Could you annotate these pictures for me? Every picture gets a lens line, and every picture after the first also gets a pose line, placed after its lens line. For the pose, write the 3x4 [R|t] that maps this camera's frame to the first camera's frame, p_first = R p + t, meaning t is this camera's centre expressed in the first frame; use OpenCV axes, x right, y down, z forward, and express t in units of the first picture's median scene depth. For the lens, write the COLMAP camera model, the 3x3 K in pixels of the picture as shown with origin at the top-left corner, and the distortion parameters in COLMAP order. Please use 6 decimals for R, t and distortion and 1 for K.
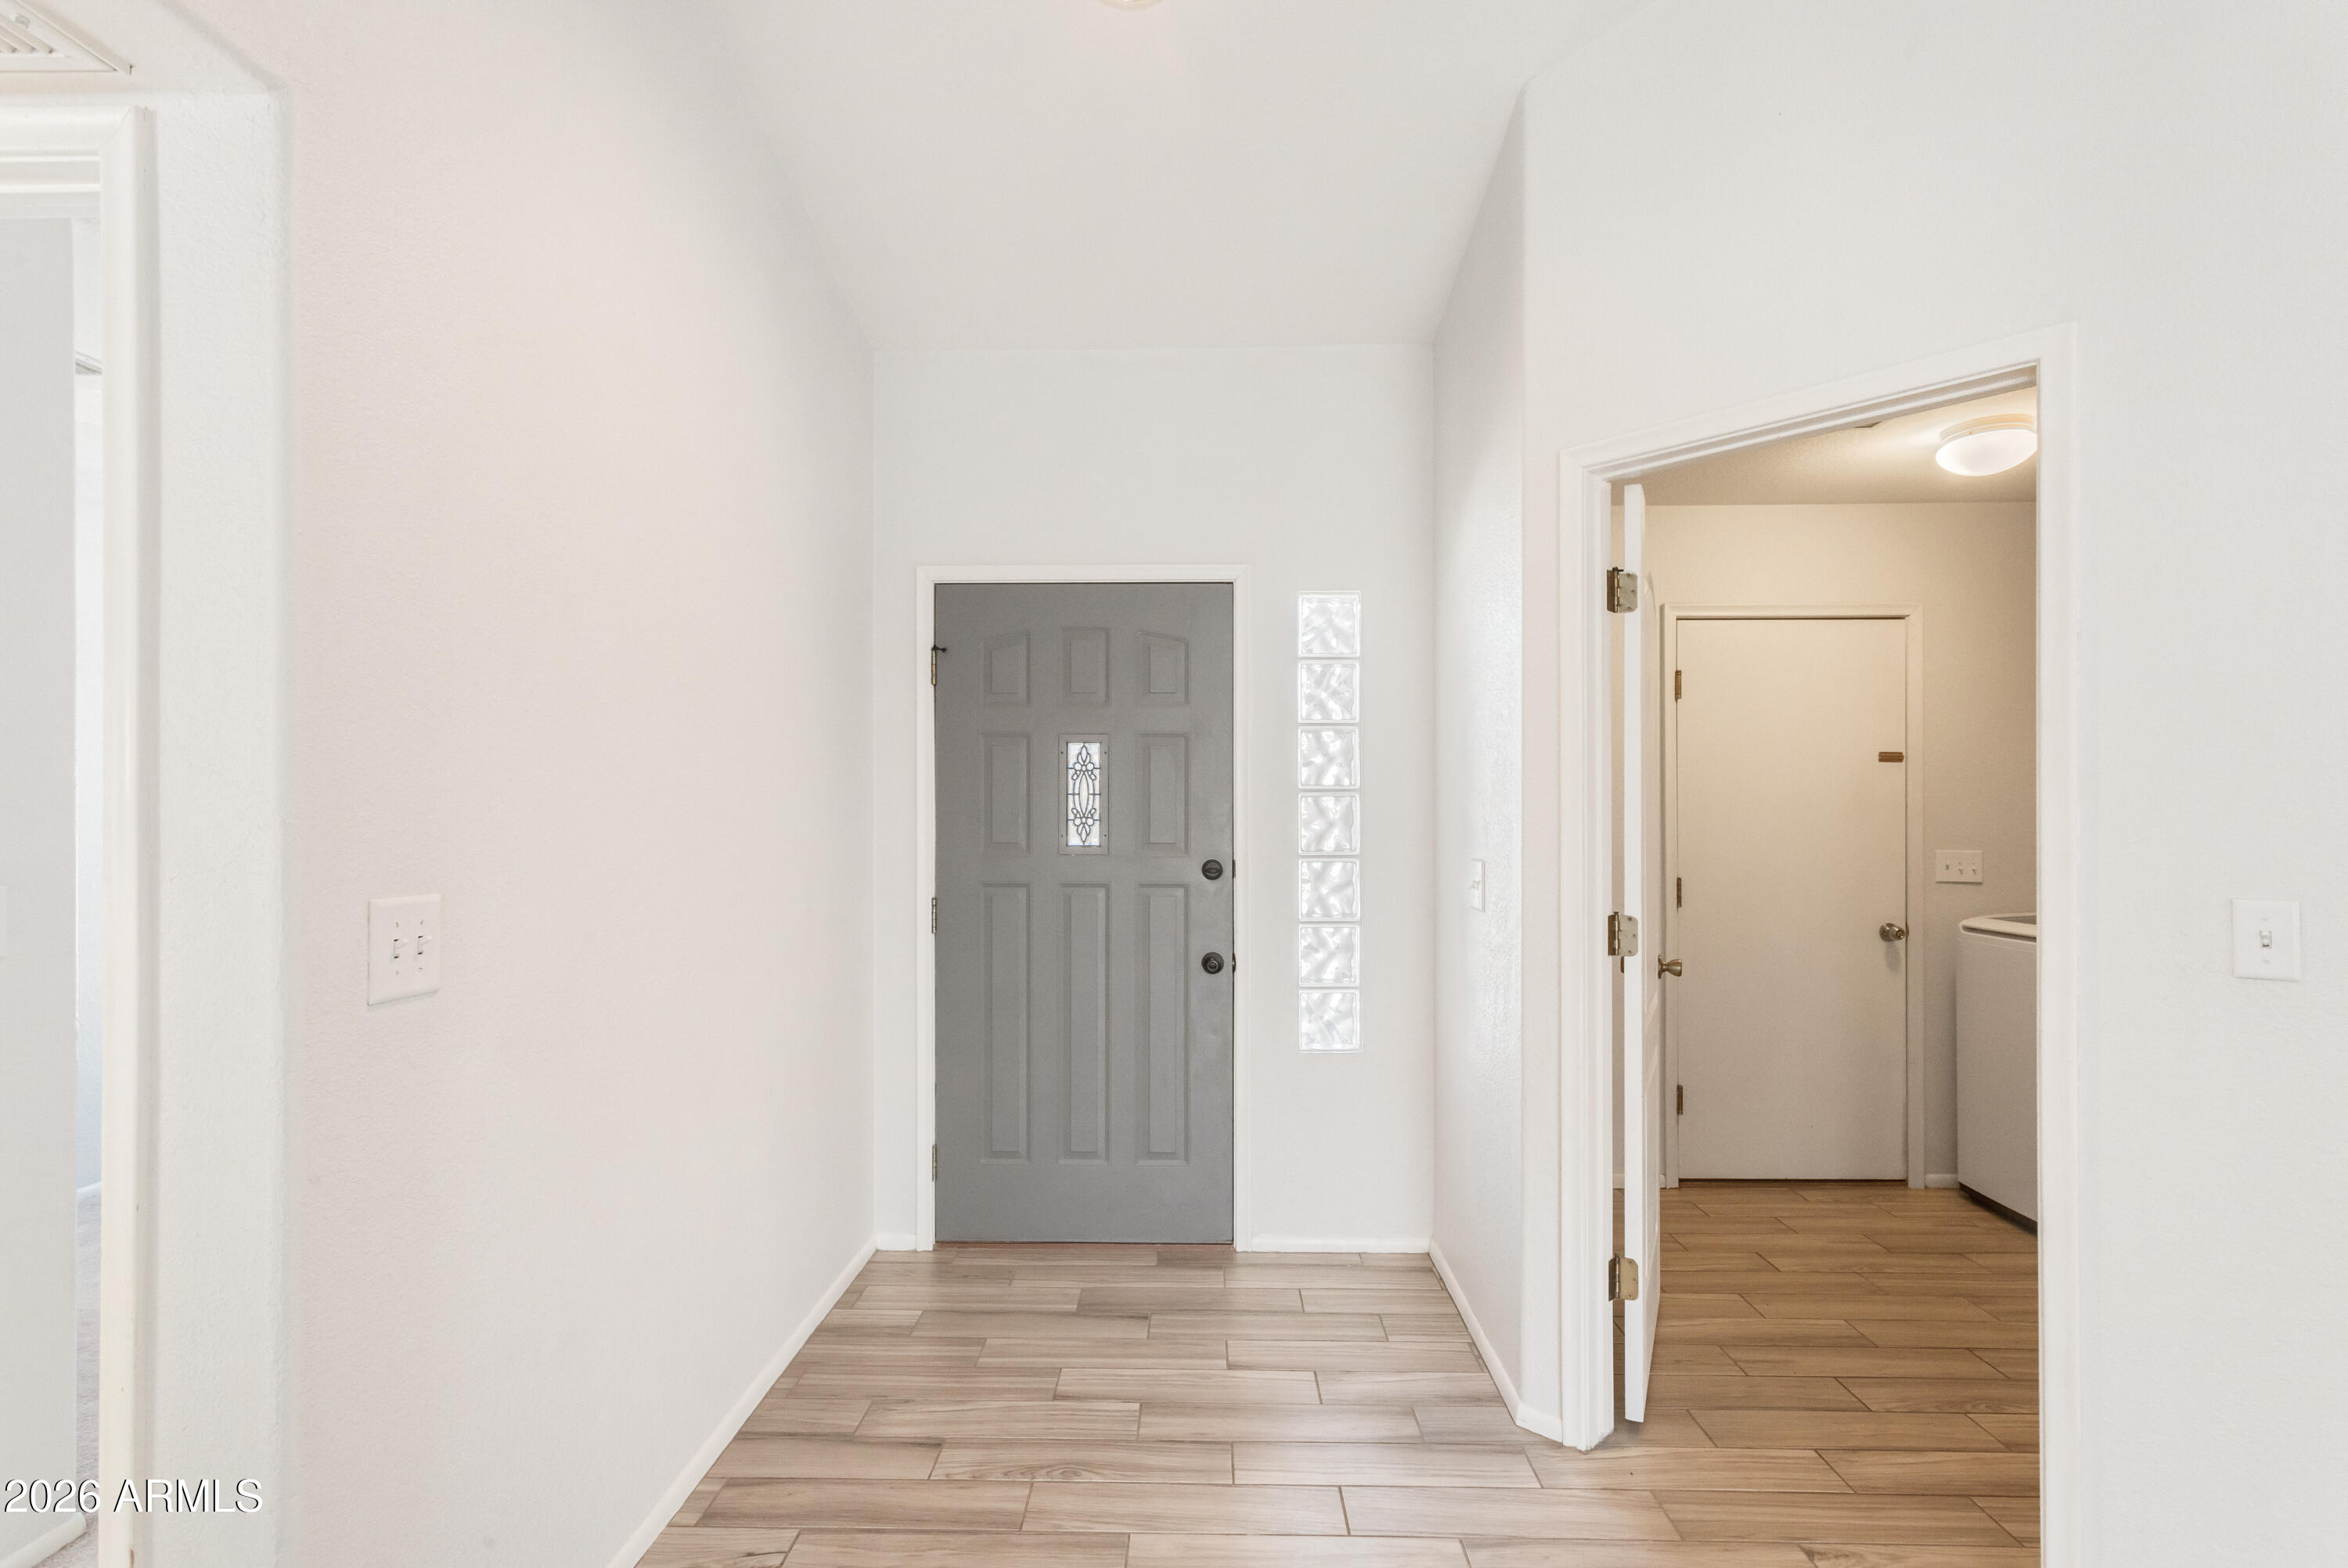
lens RADIAL K [[1116.4, 0, 1174.2], [0, 1116.4, 777.0], [0, 0, 1]] dist [0.005408, 0.000249]
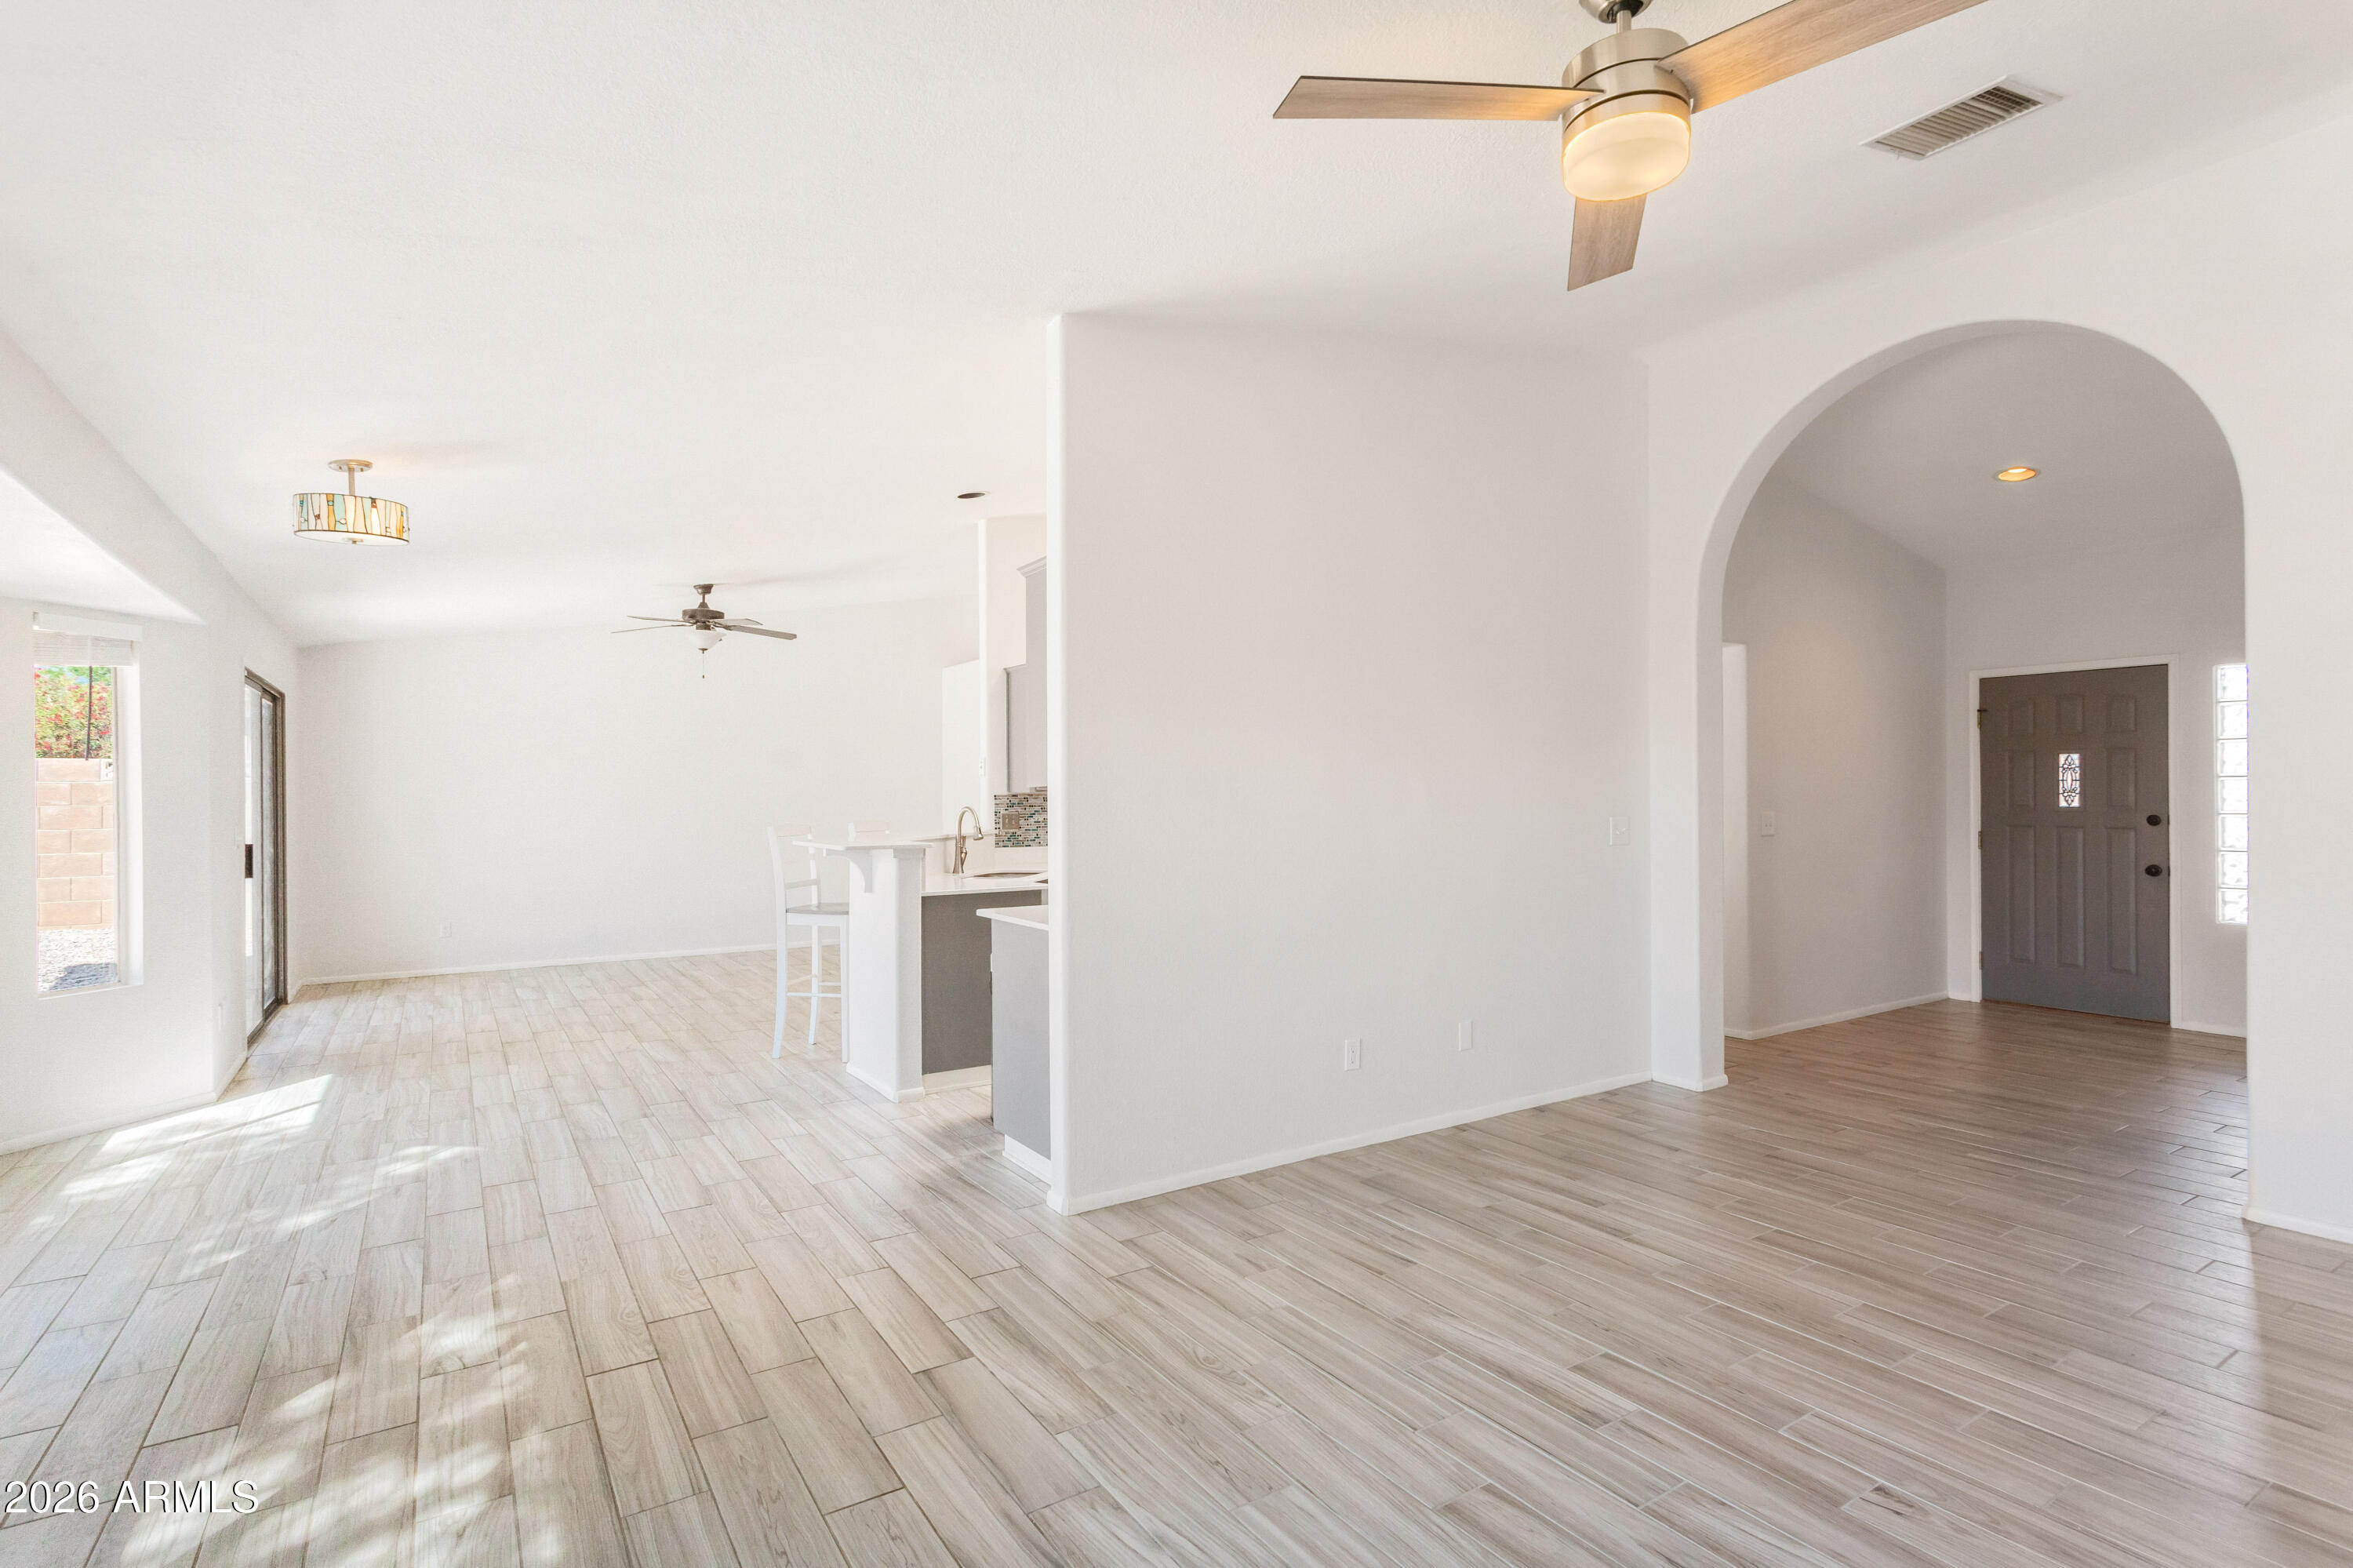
lens RADIAL K [[1119.0, 0, 1185.9], [0, 1119.0, 783.9], [0, 0, 1]] dist [0.005408, 0.000249]
pose [[0.574611, -0.009058, -0.818377, 0.636262], [-0.003881, 0.999897, -0.013792, 0.054720], [0.818418, 0.011101, 0.574517, -1.383996]]
